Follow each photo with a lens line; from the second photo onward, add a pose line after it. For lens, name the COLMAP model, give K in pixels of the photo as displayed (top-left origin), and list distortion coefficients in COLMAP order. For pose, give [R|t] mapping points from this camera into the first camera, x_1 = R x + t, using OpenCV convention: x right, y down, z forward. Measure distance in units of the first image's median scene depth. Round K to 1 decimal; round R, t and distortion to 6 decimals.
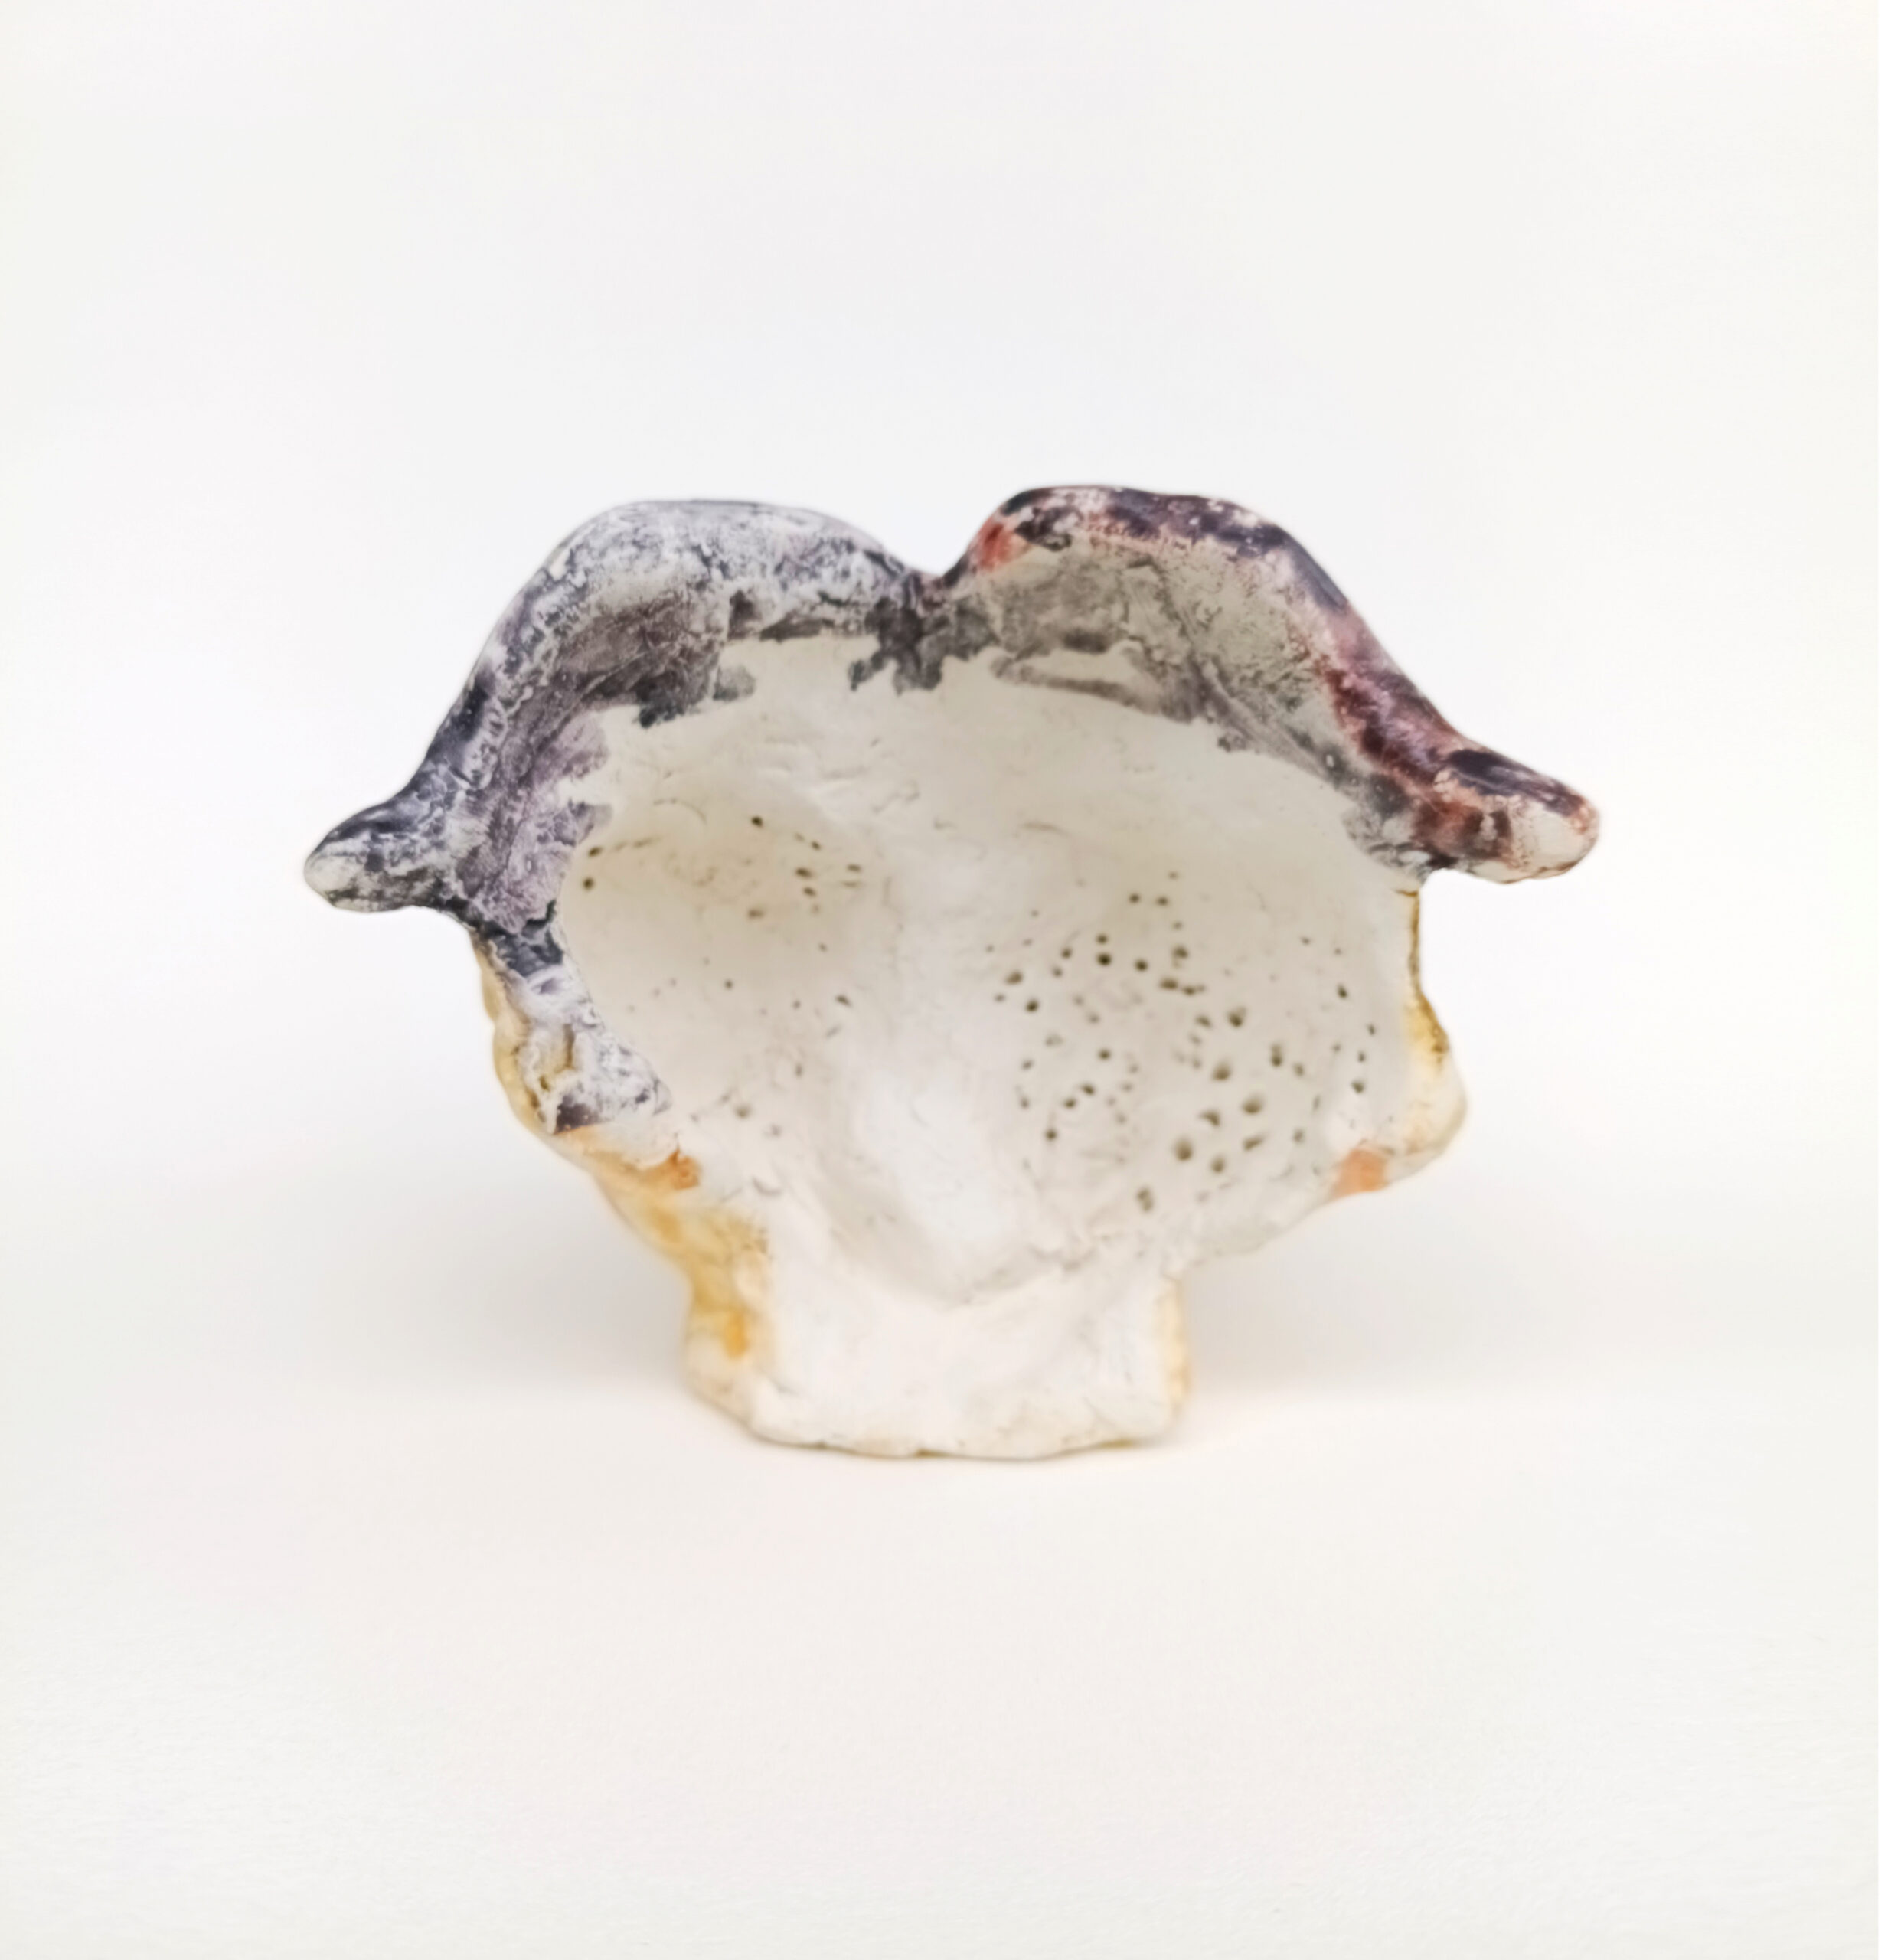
lens RADIAL K [[1728.6, 0, 1018.0], [0, 1728.6, 1011.4], [0, 0, 1]] dist [0.058079, -0.008498]
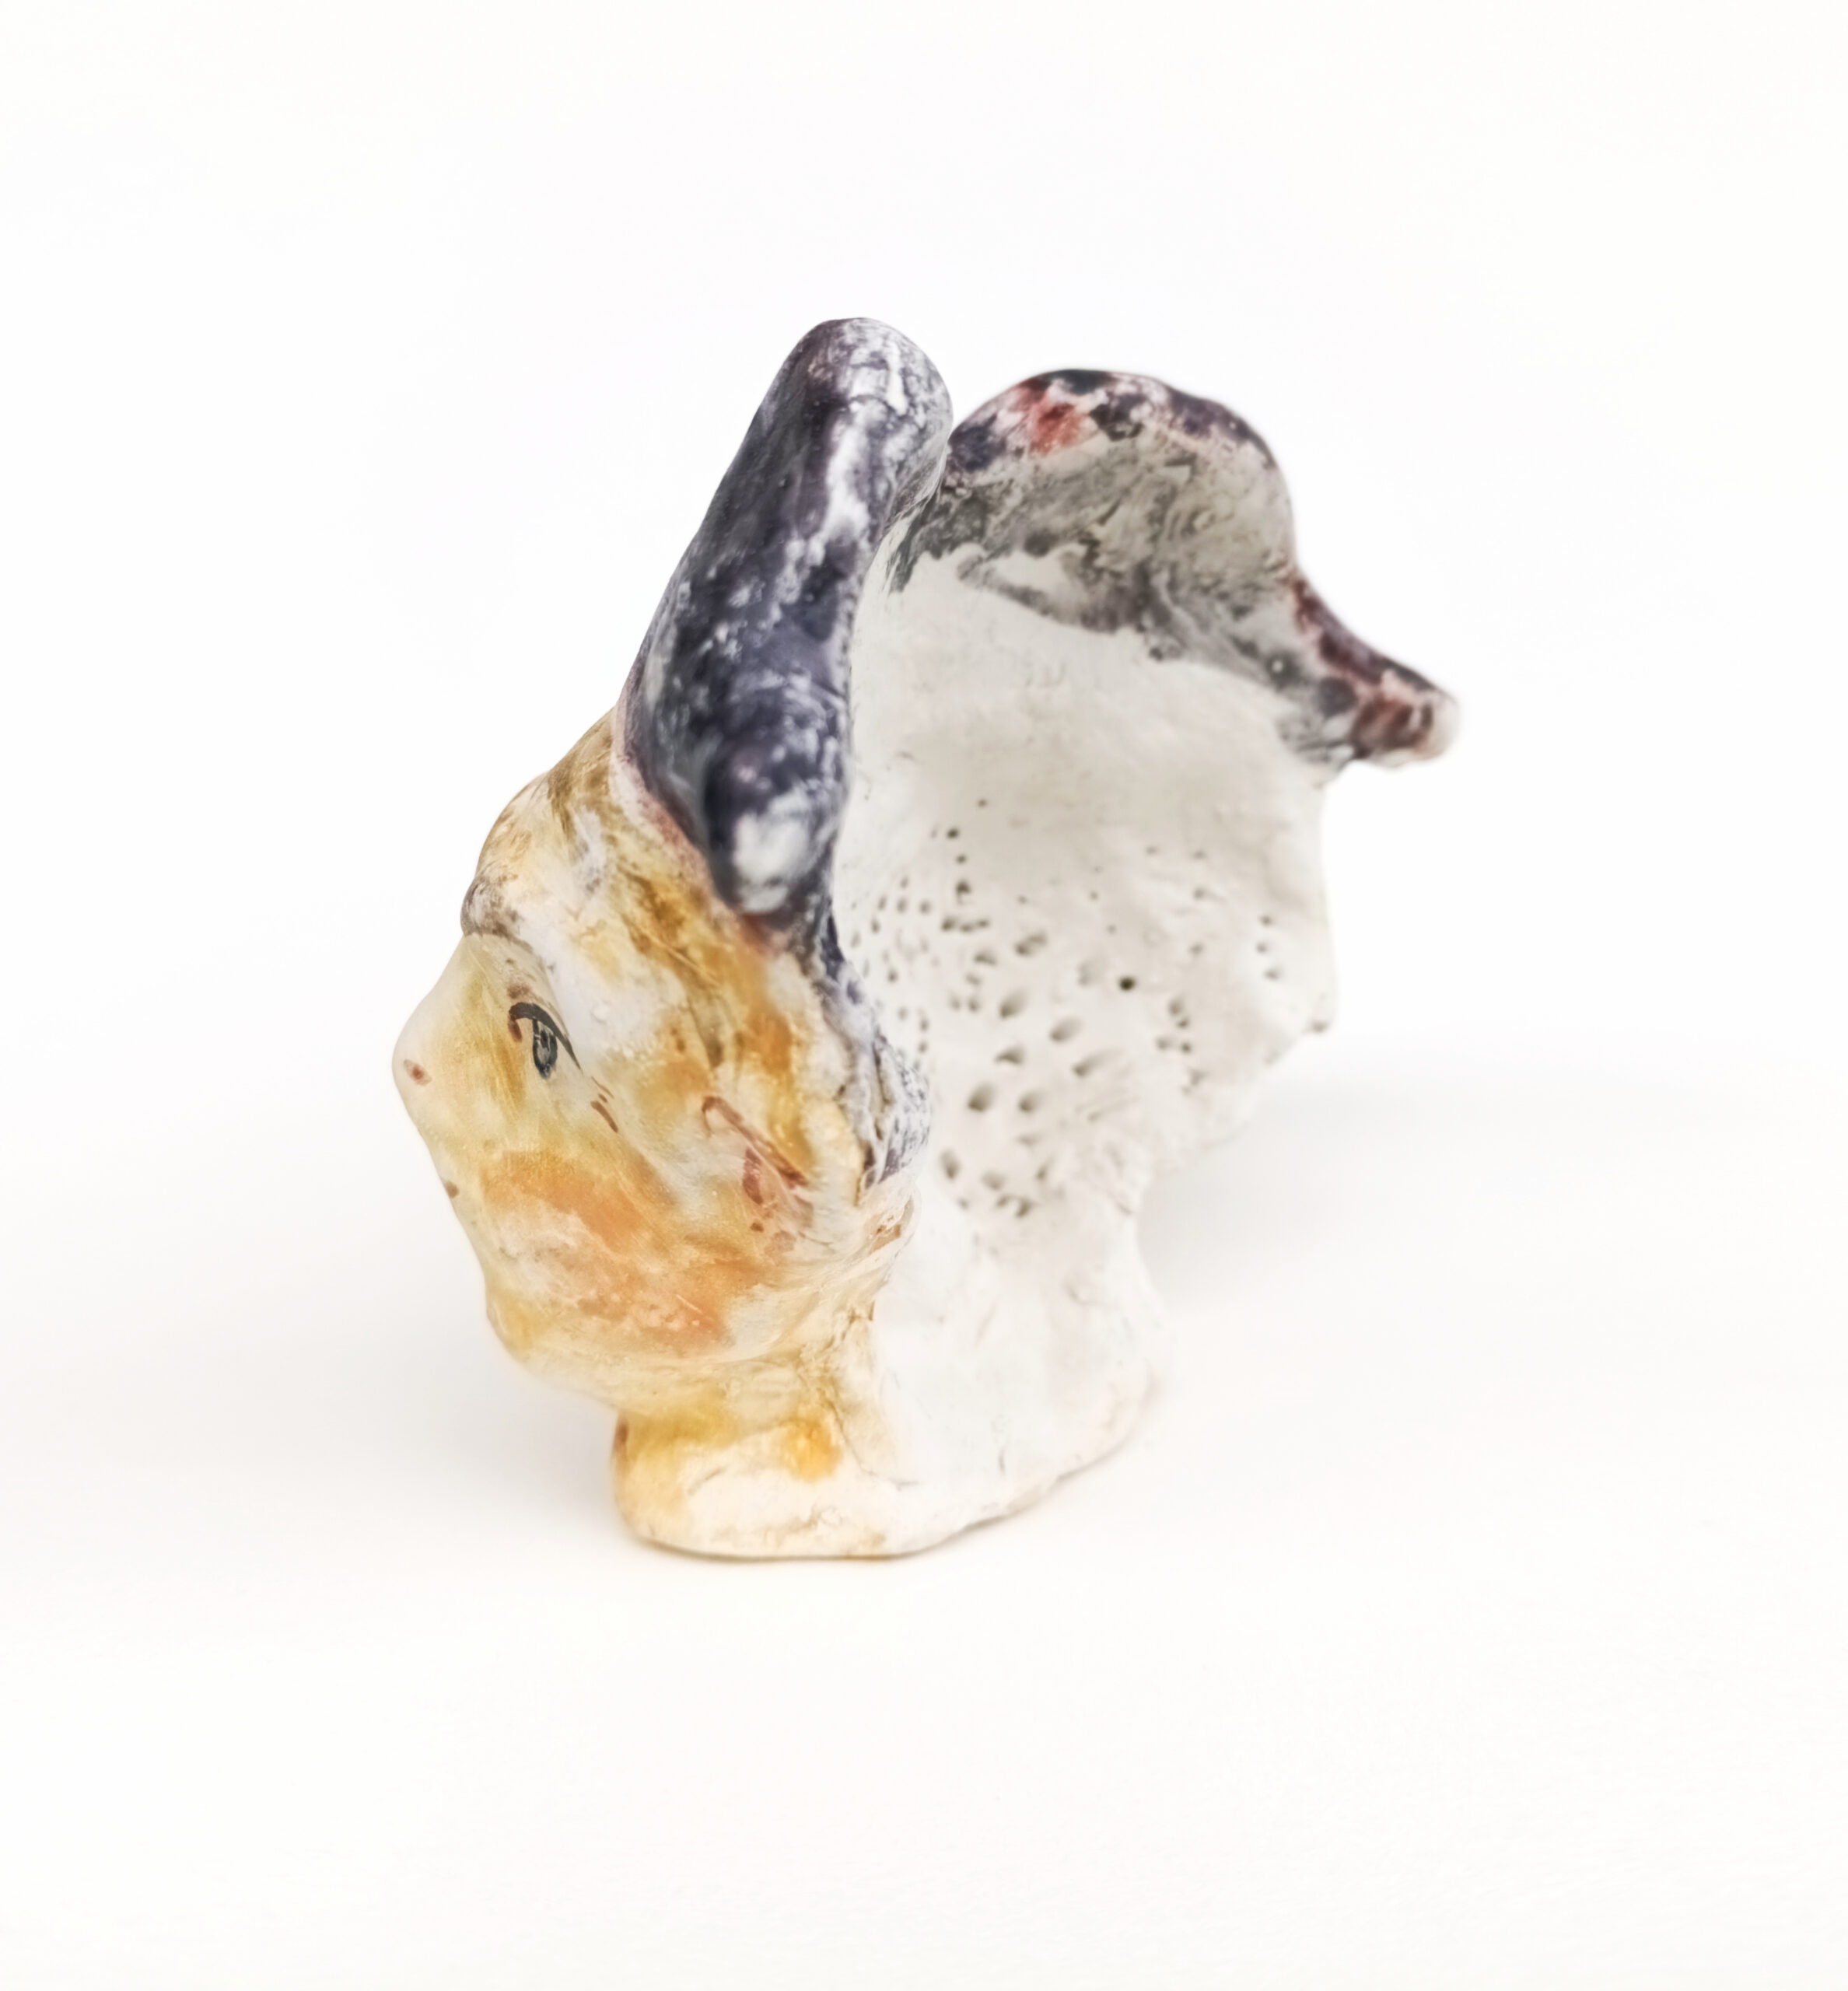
lens RADIAL K [[1790.9, 0, 1035.1], [0, 1790.9, 934.2], [0, 0, 1]] dist [0.091184, -0.001347]
pose [[0.538142, -0.129404, 0.832861, -0.820883], [0.158877, 0.986004, 0.050542, -0.061932], [-0.827745, 0.105124, 0.551169, 0.530706]]
